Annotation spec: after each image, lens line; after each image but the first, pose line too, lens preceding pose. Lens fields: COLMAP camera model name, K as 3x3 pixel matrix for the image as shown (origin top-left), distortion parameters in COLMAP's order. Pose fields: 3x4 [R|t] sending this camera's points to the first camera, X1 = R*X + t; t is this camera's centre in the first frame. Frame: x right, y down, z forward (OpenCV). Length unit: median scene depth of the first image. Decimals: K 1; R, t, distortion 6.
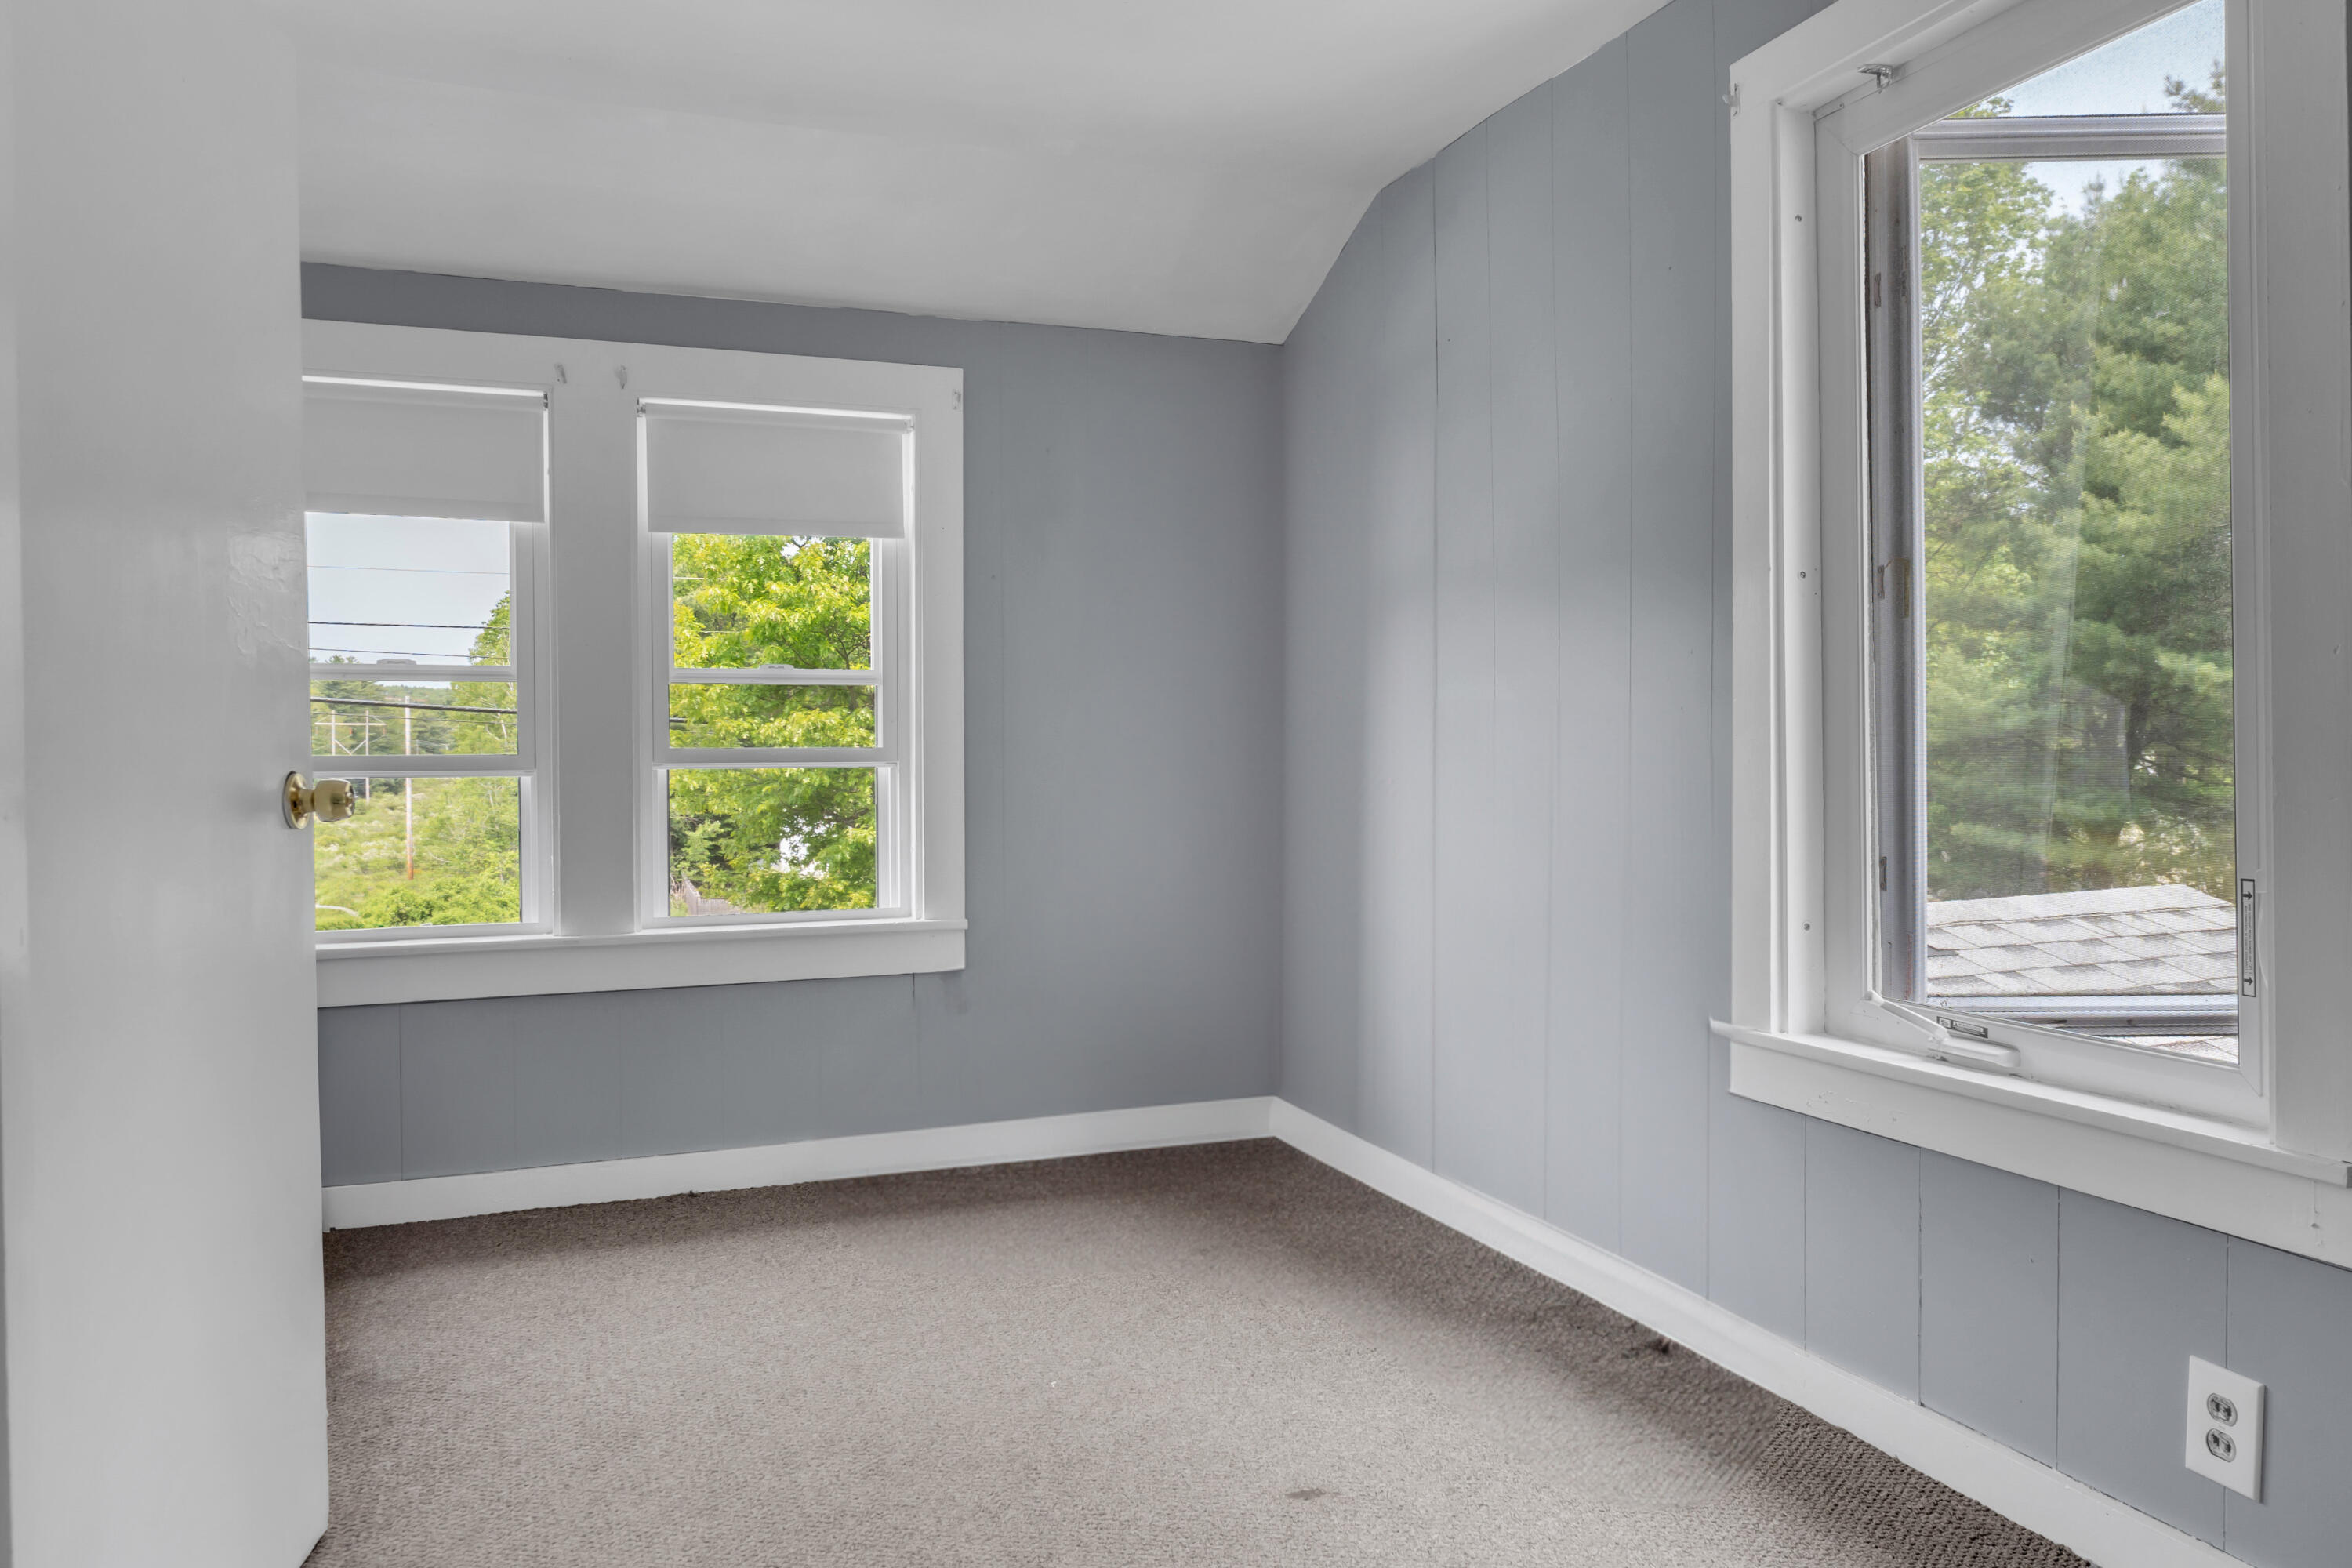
lens RADIAL K [[1630.7, 0, 1169.2], [0, 1630.7, 767.9], [0, 0, 1]] dist [0.003719, -0.003014]
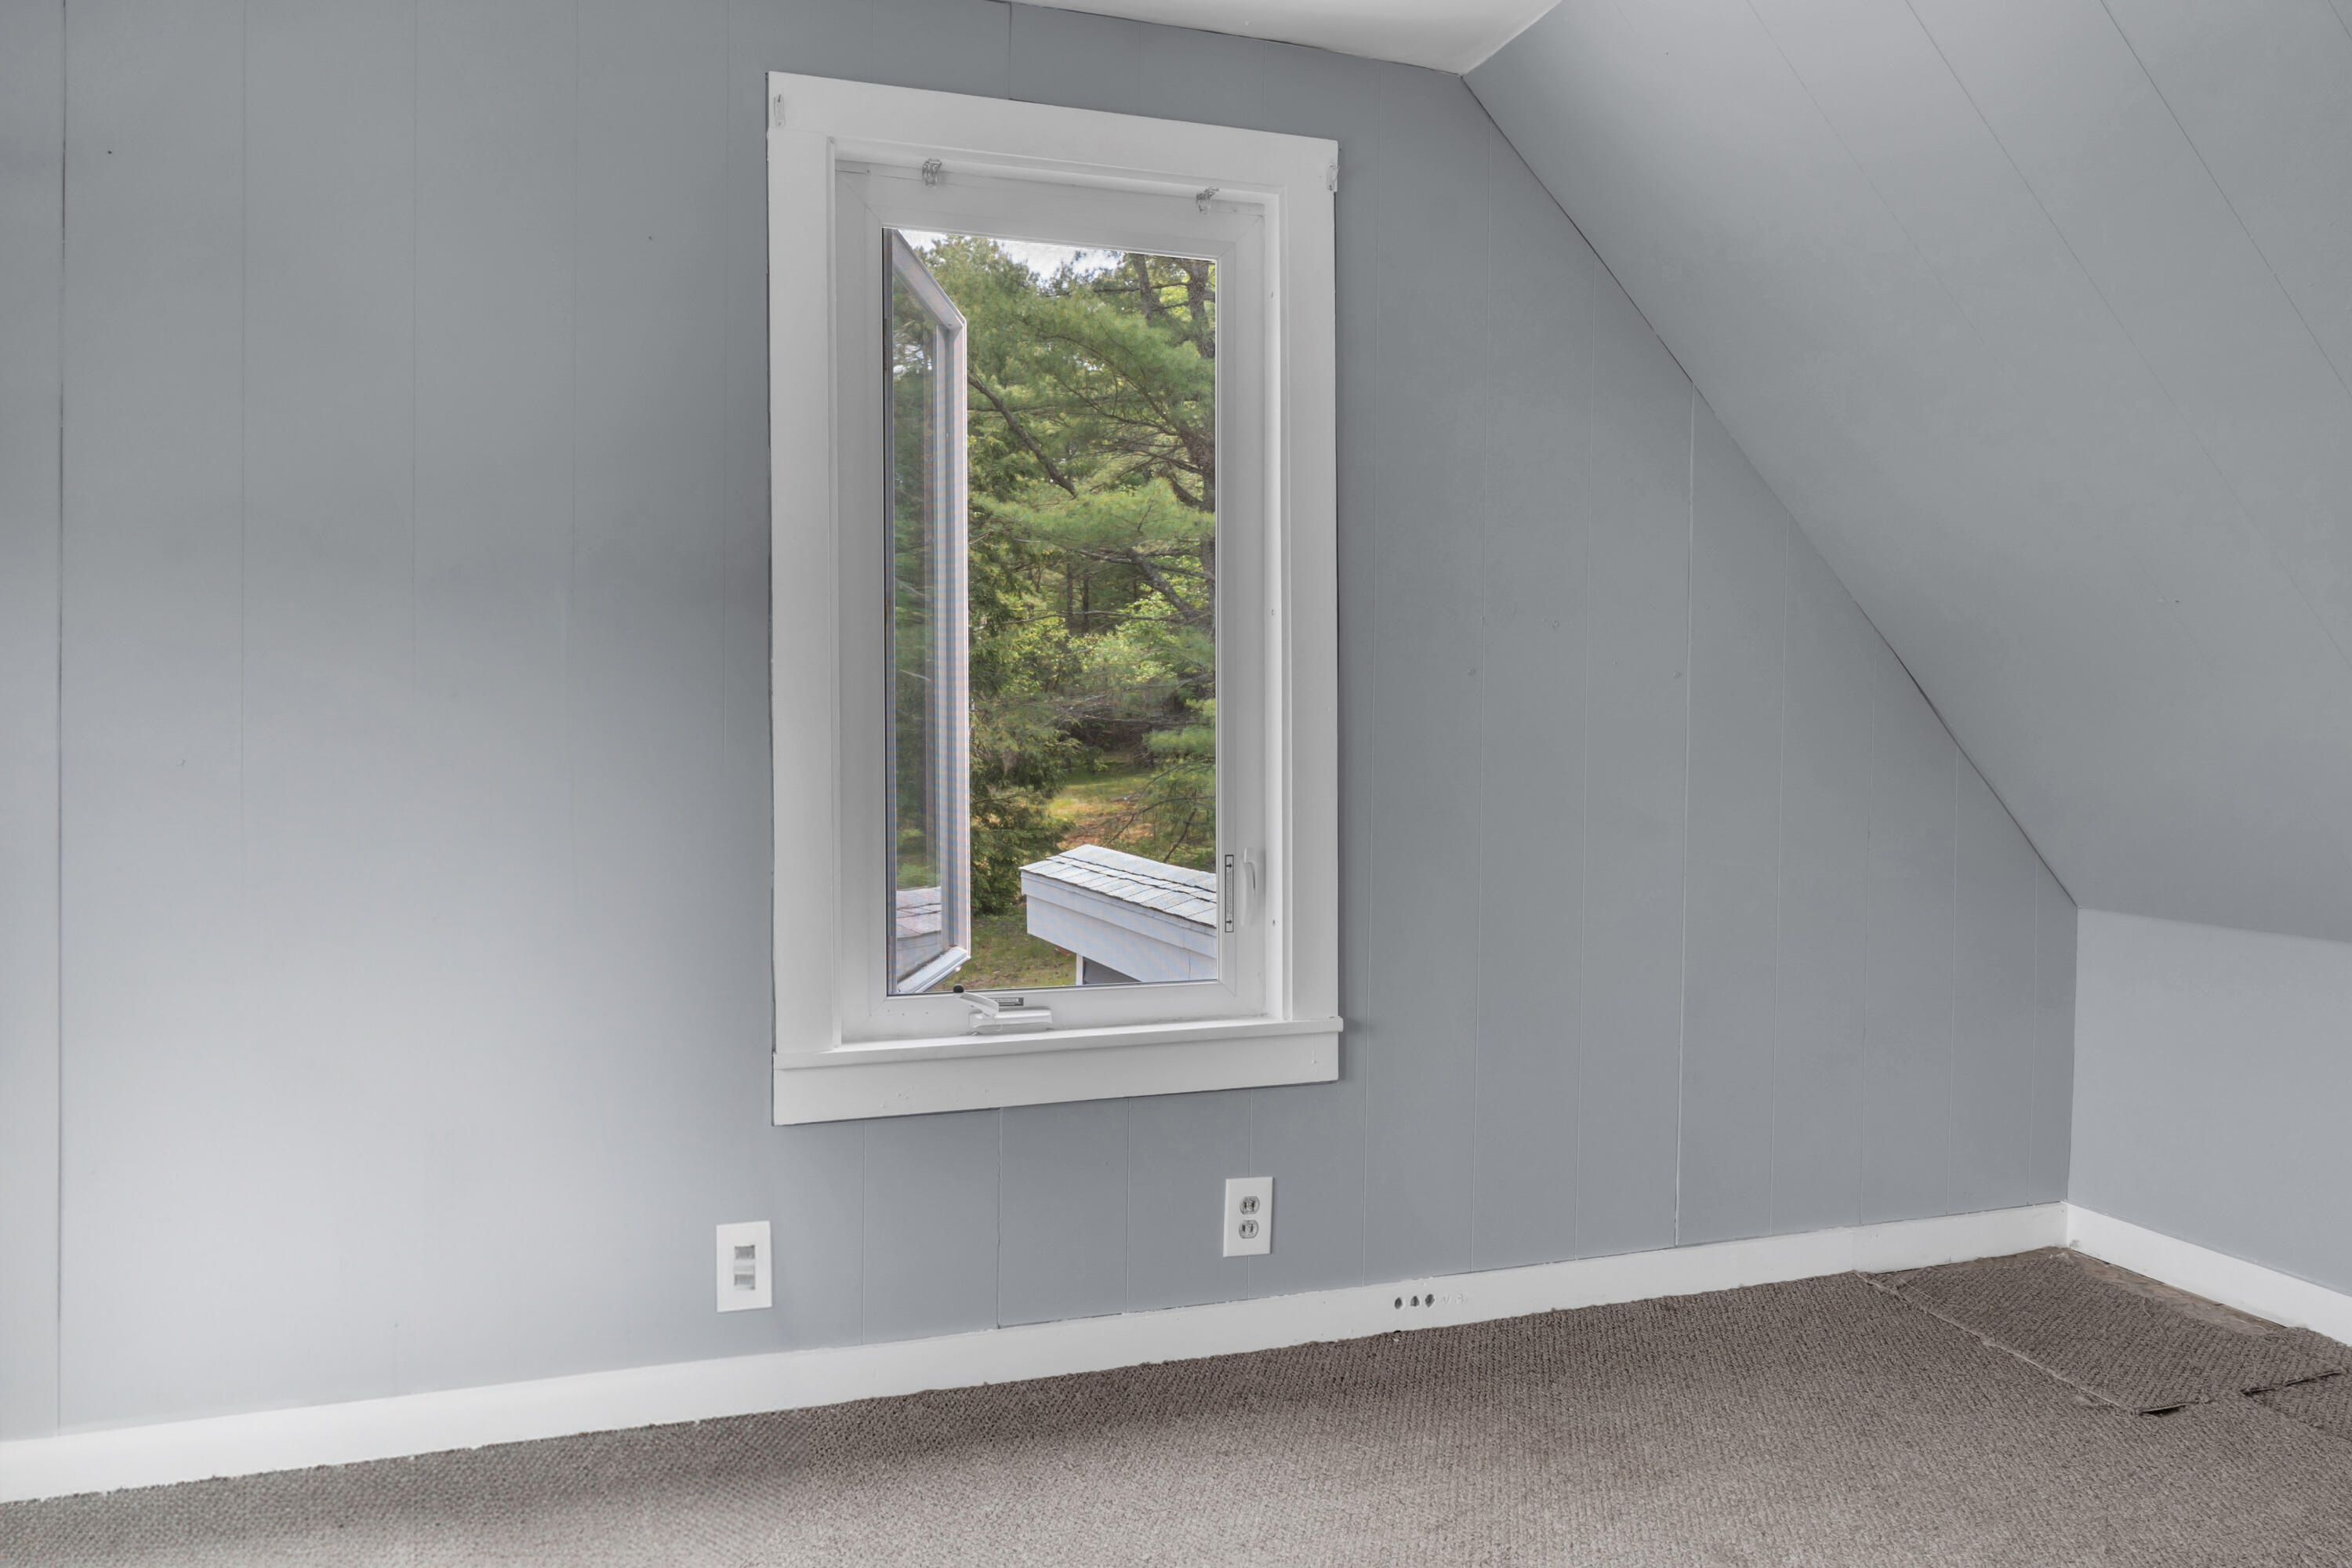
lens RADIAL K [[1630.7, 0, 1169.2], [0, 1630.7, 767.9], [0, 0, 1]] dist [0.003719, -0.003014]
pose [[0.037322, -0.014902, 0.999192, -0.853941], [0.015374, 0.999779, 0.014337, -0.035376], [-0.999185, 0.014826, 0.037543, 0.998712]]
